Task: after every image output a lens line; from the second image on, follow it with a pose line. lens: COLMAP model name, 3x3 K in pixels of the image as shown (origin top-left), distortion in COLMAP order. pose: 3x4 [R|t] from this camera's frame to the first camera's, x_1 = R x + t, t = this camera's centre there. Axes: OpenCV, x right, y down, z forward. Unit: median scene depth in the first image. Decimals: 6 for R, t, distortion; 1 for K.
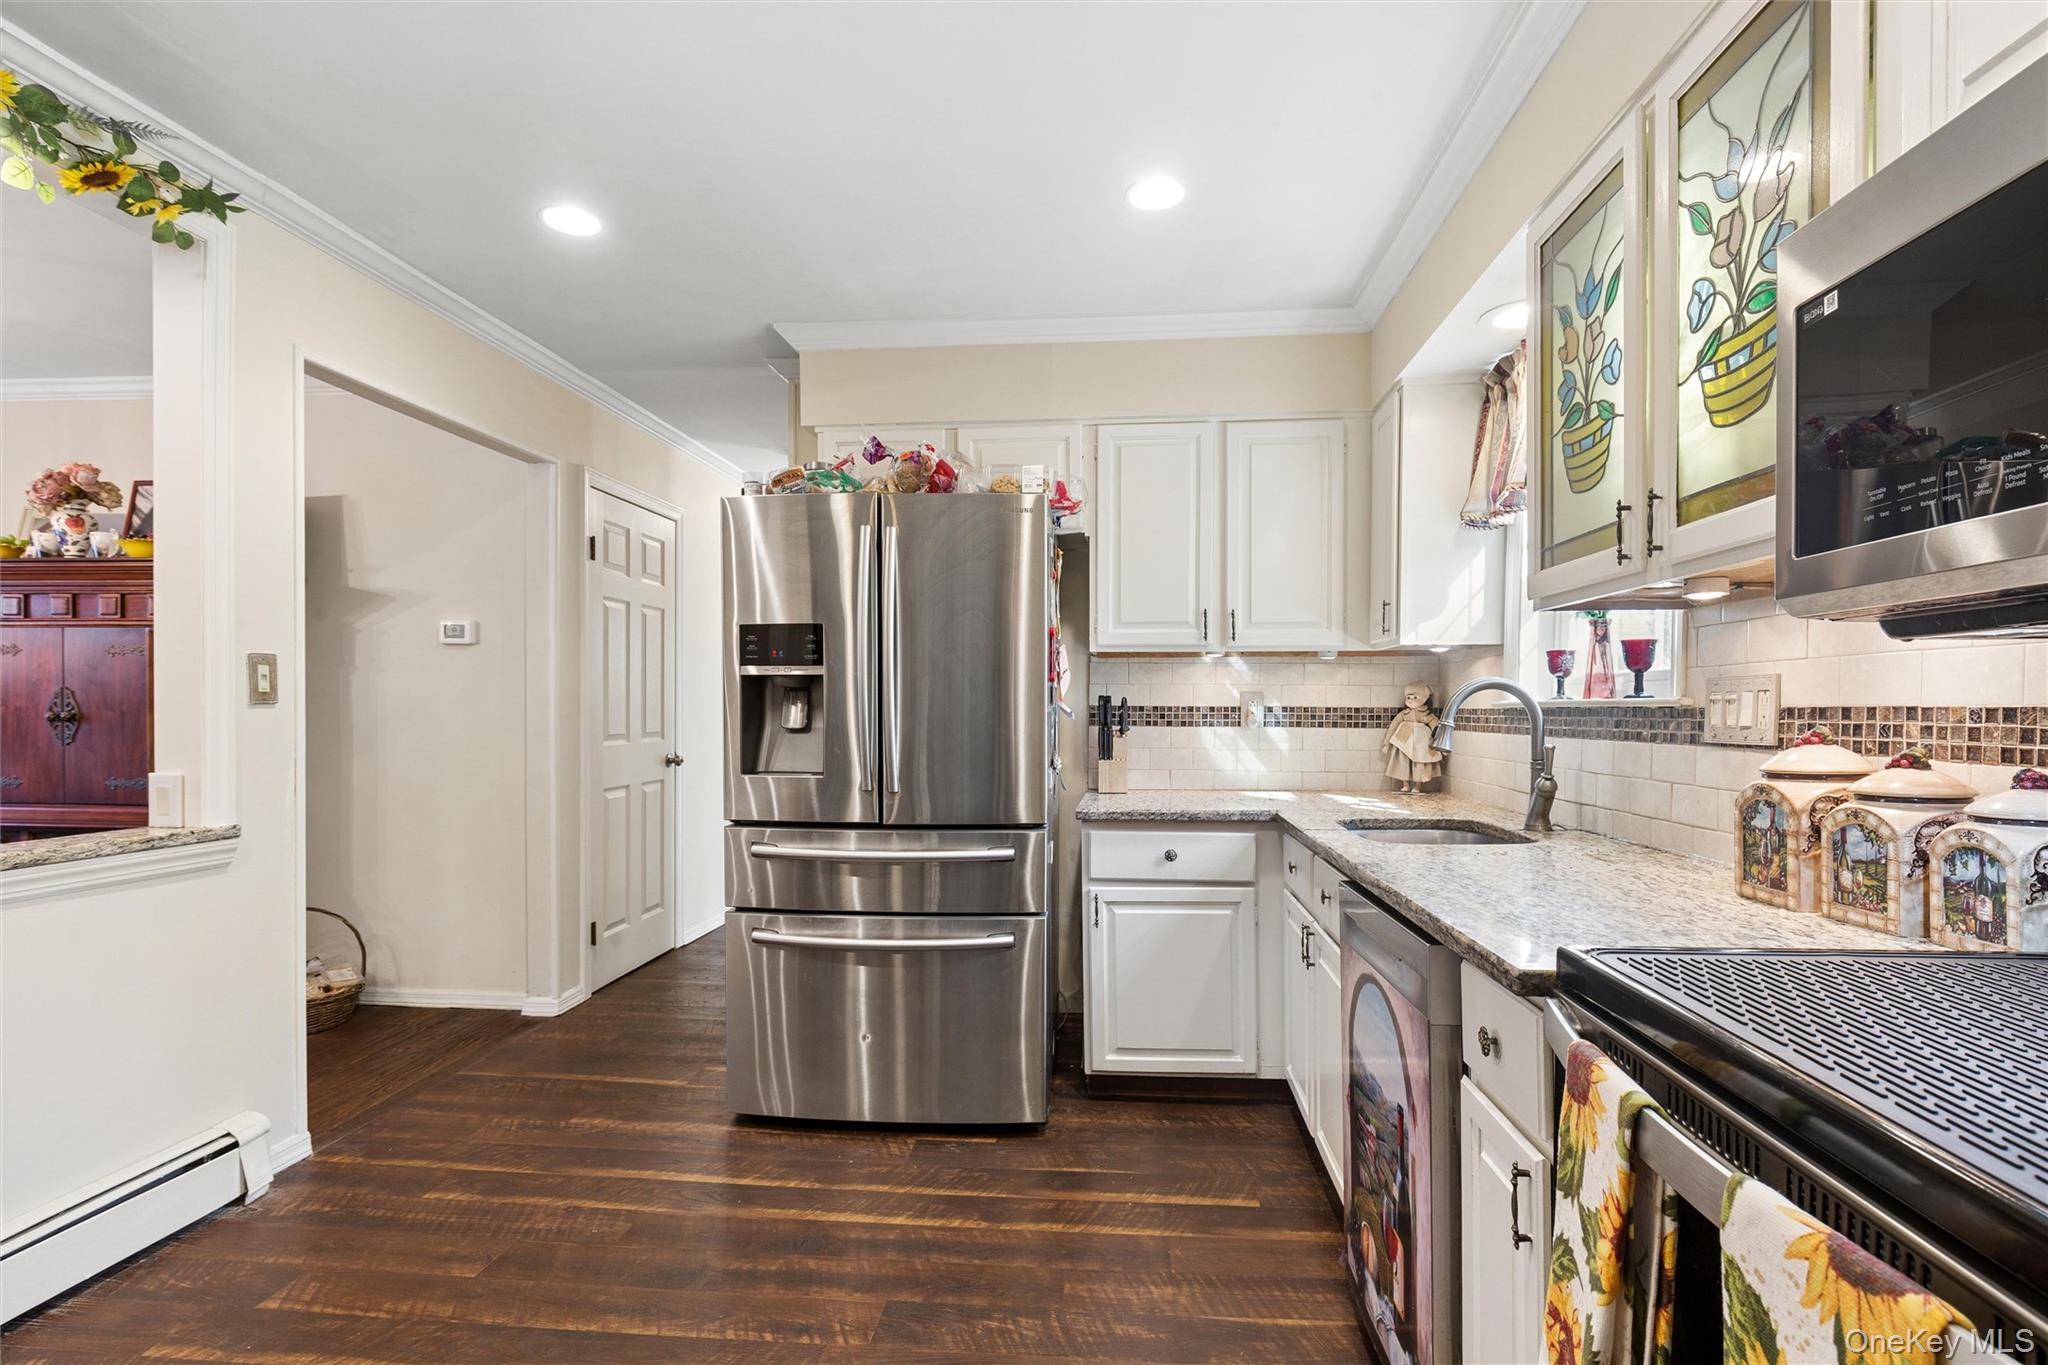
lens RADIAL K [[983.3, 0, 1026.4], [0, 983.3, 683.7], [0, 0, 1]] dist [-0.001604, -0.000311]
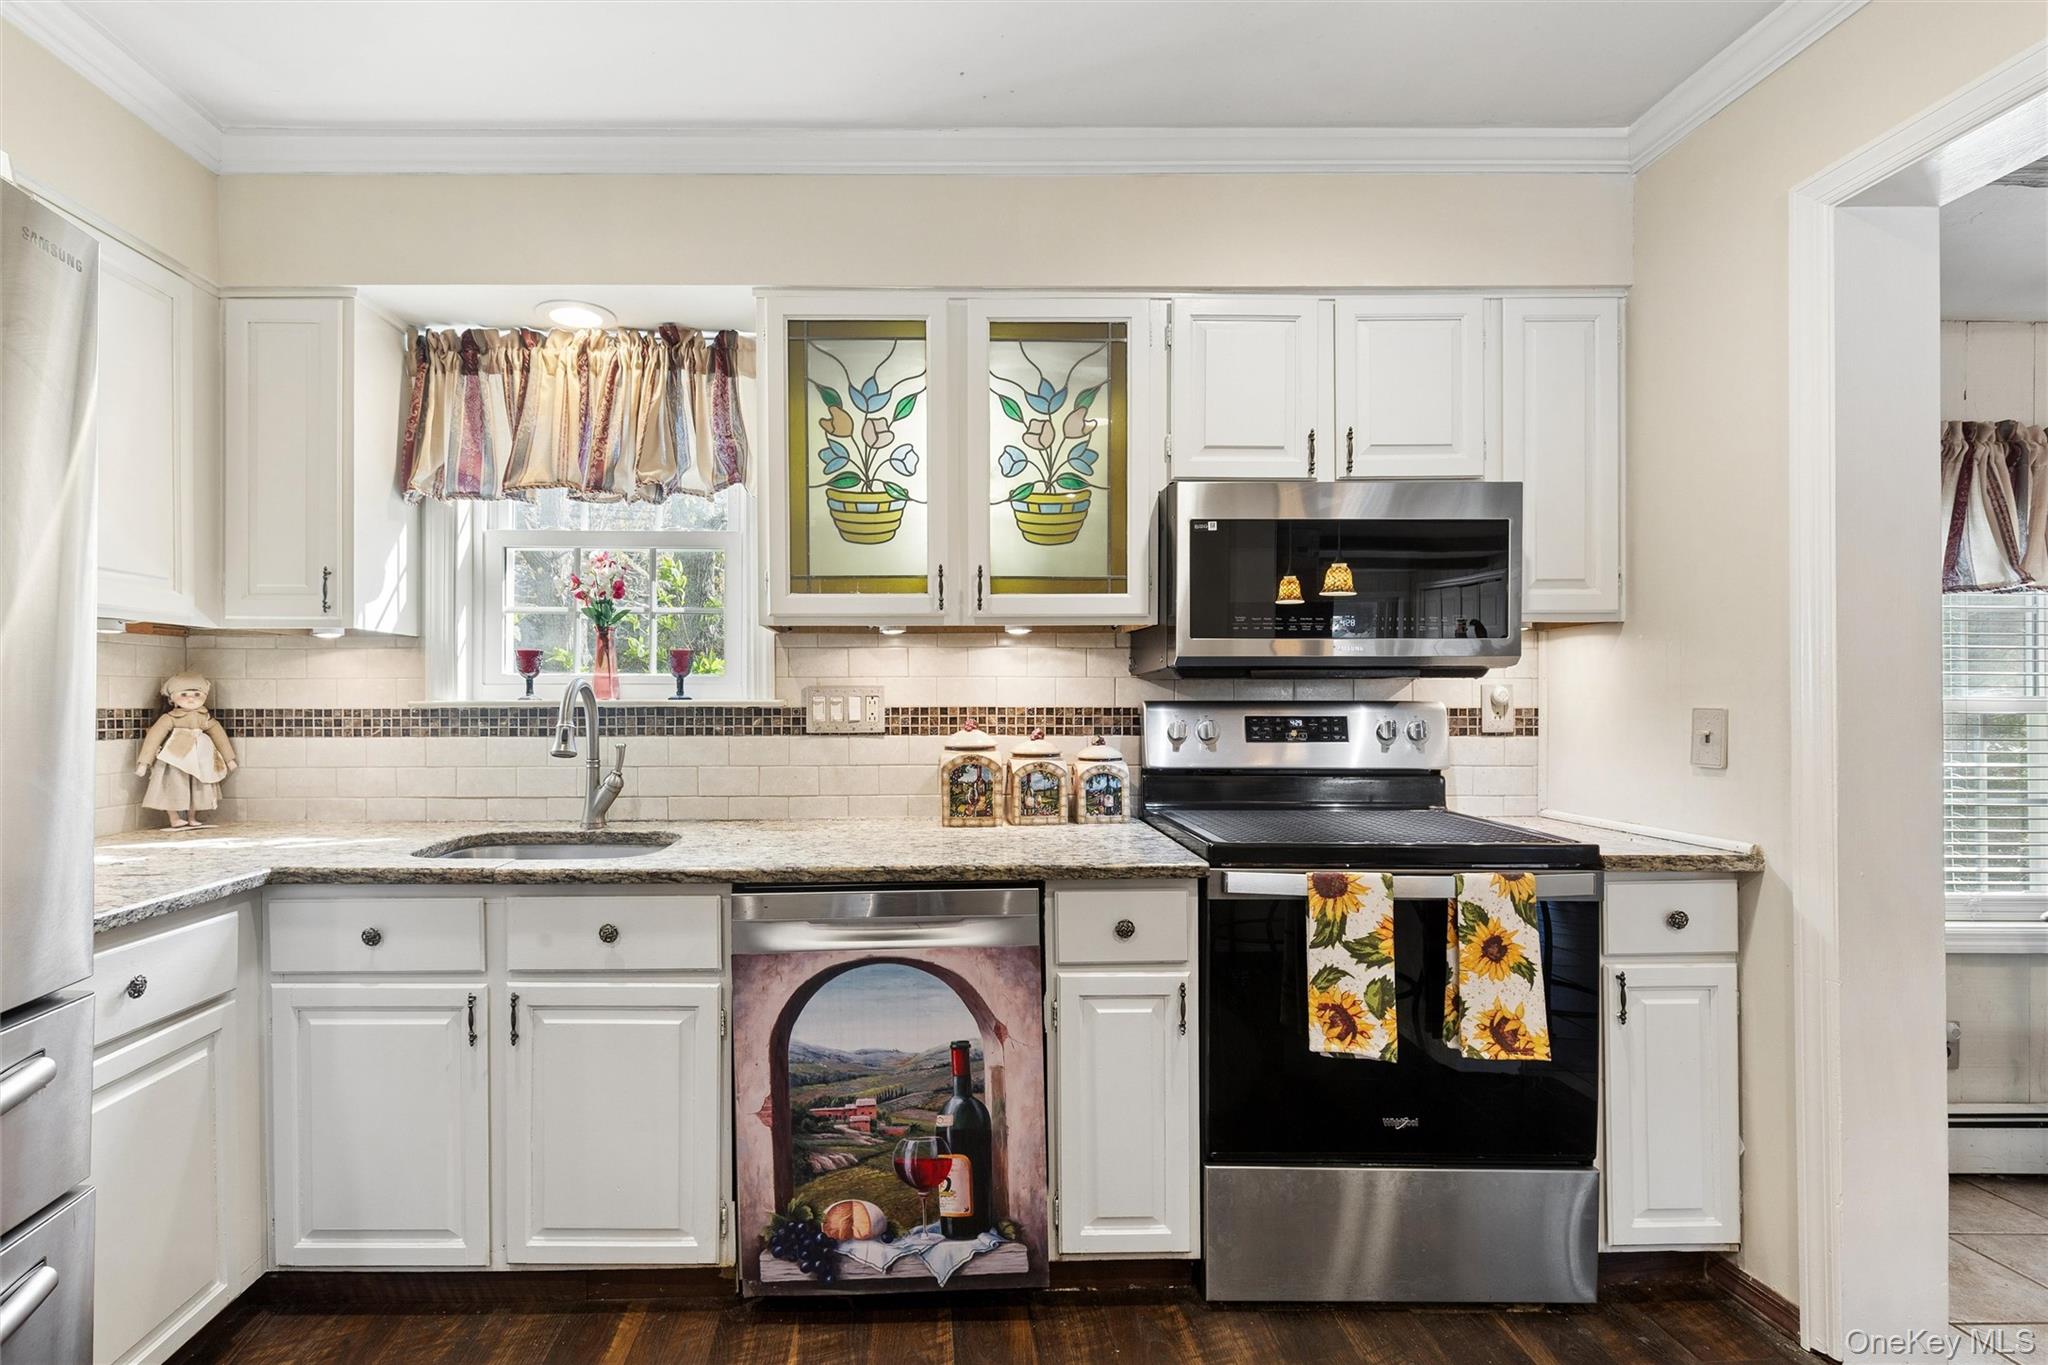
lens RADIAL K [[880.7, 0, 1024.0], [0, 880.7, 682.5], [0, 0, 1]] dist [0.016863, 0.000012]
pose [[-0.096108, 0.018867, 0.995192, -0.756035], [-0.024697, 0.999467, -0.021333, 0.010864], [-0.995064, -0.026628, -0.095591, 1.097018]]
